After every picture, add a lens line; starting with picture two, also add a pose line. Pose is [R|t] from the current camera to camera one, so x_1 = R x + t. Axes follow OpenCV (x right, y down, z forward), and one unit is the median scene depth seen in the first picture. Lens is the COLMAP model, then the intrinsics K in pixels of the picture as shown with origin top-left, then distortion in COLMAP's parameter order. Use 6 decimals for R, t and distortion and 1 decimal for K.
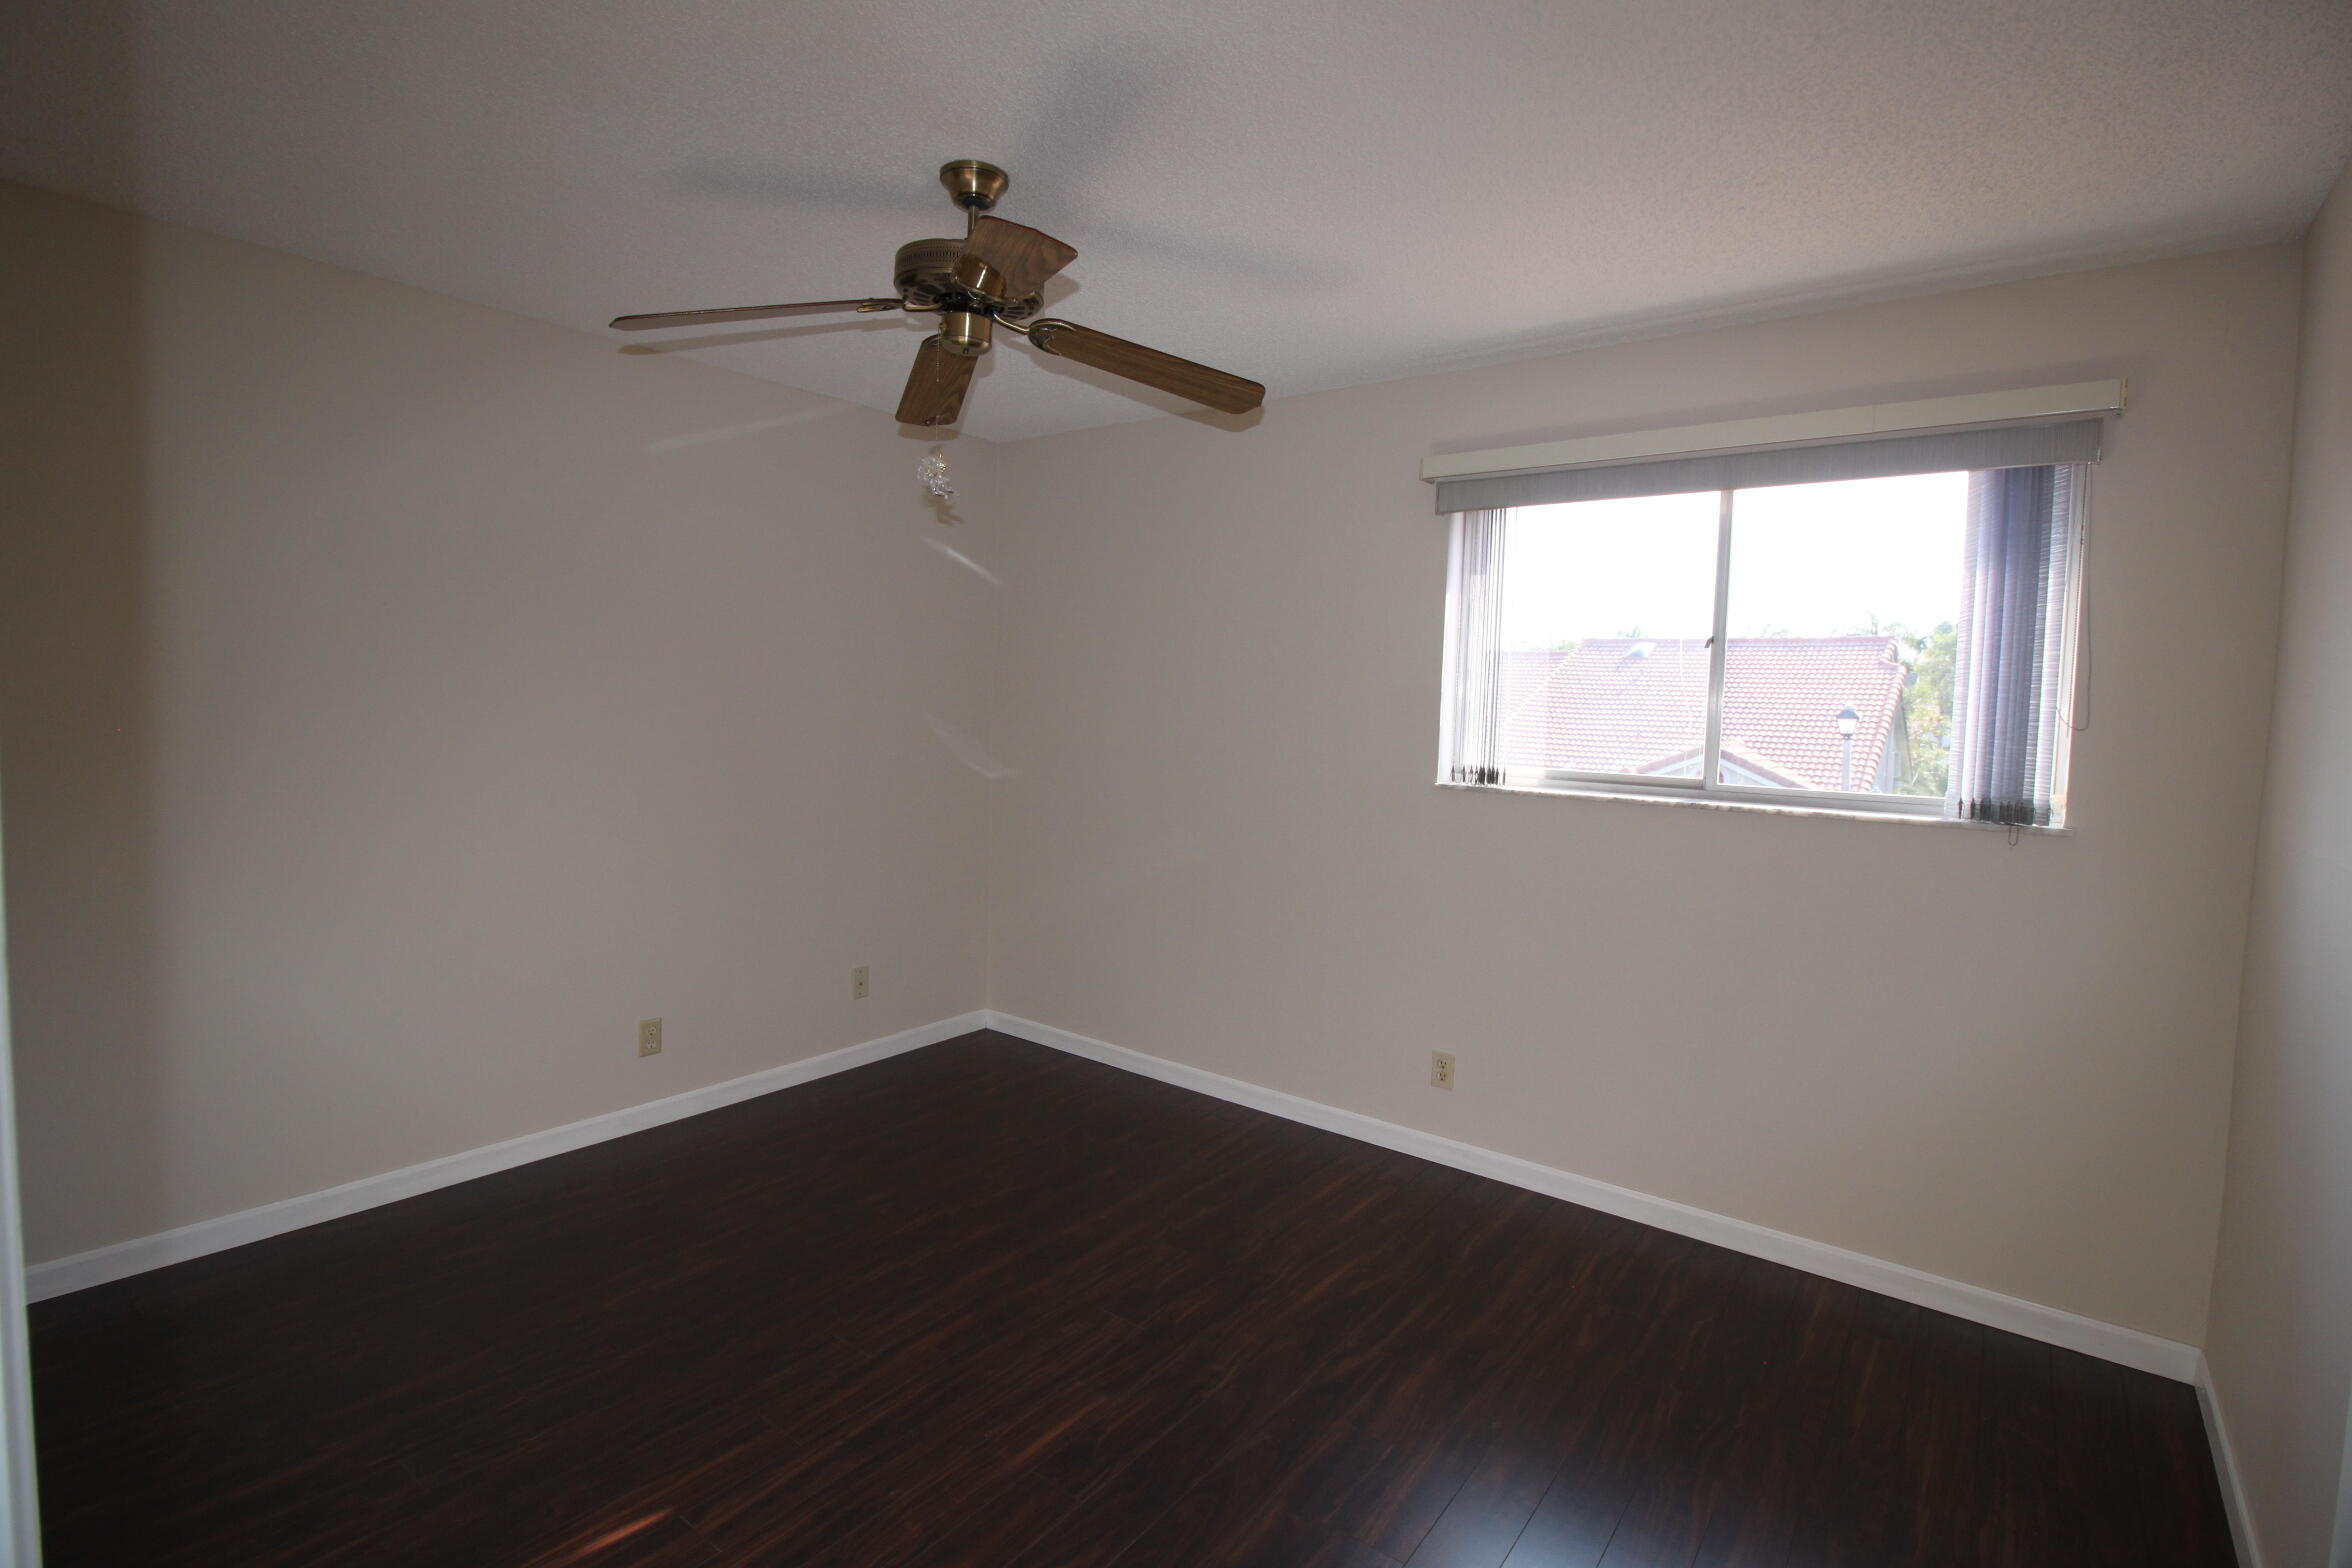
lens RADIAL K [[1110.3, 0, 1179.9], [0, 1110.3, 760.3], [0, 0, 1]] dist [0.003425, -0.013624]
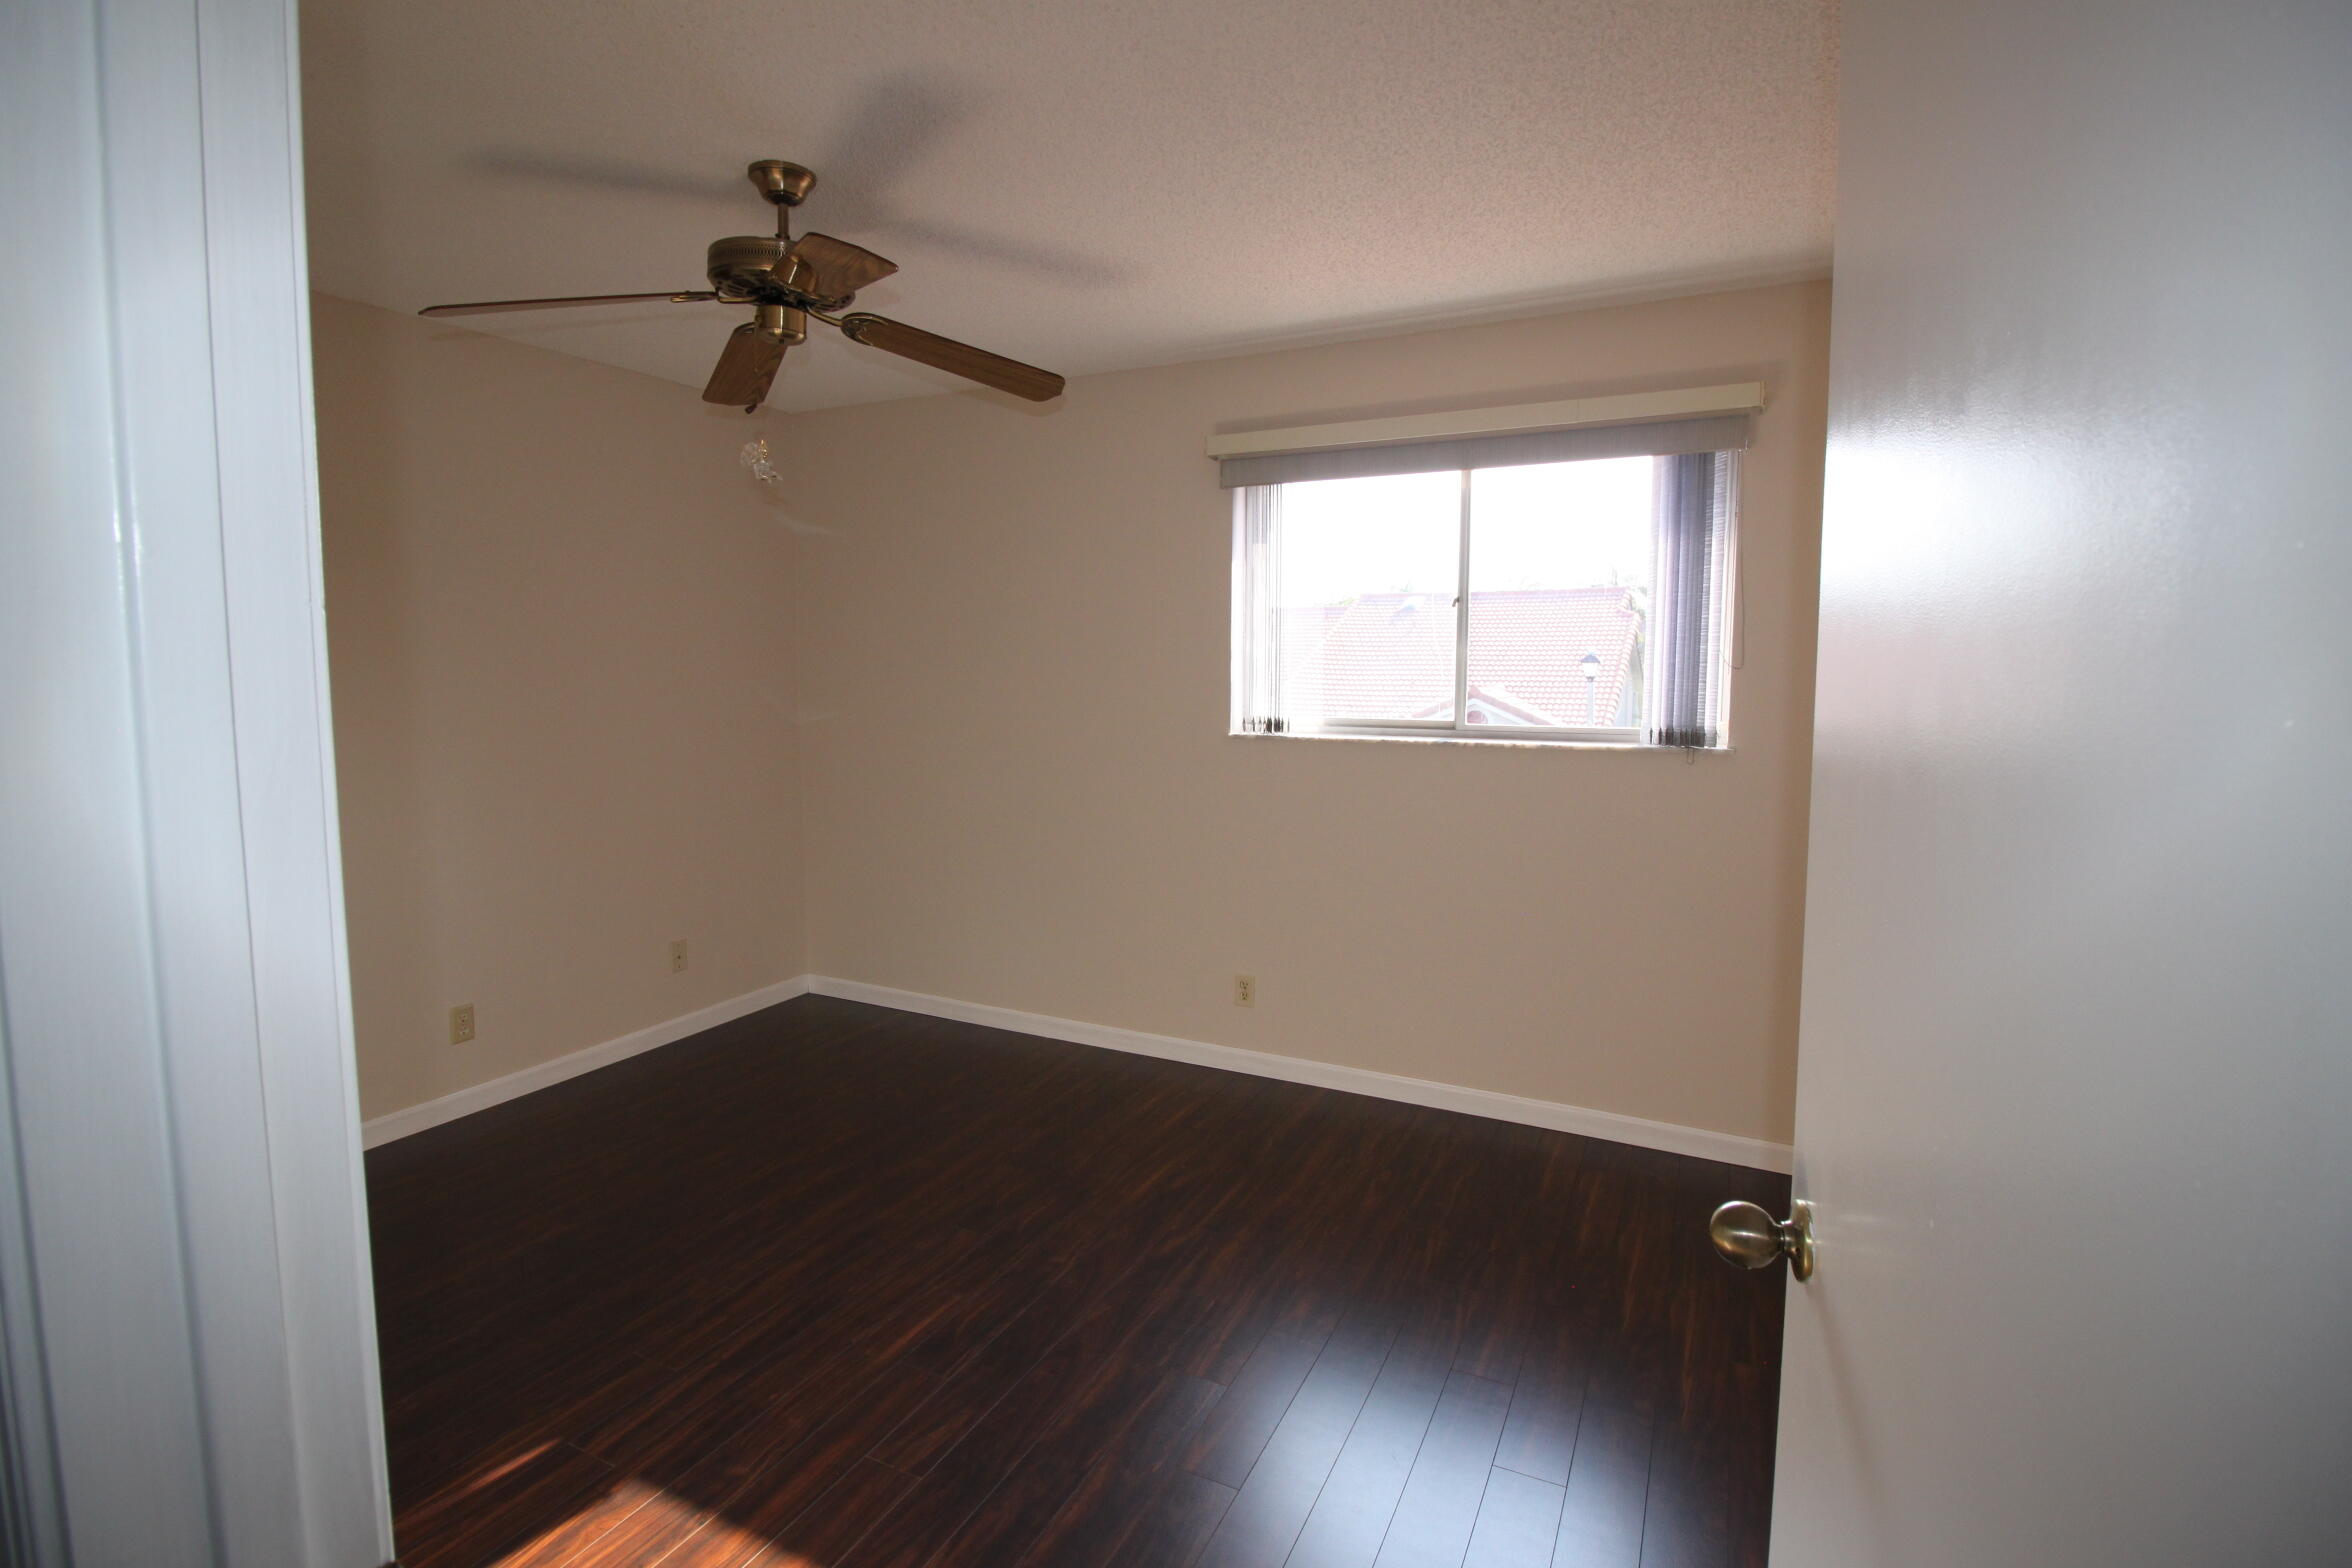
lens RADIAL K [[1110.3, 0, 1179.9], [0, 1110.3, 760.3], [0, 0, 1]] dist [0.003425, -0.013624]
pose [[0.982612, -0.044954, 0.180146, -0.024458], [0.038492, 0.998489, 0.039210, 0.002215], [-0.181637, -0.031594, 0.982858, -0.105244]]
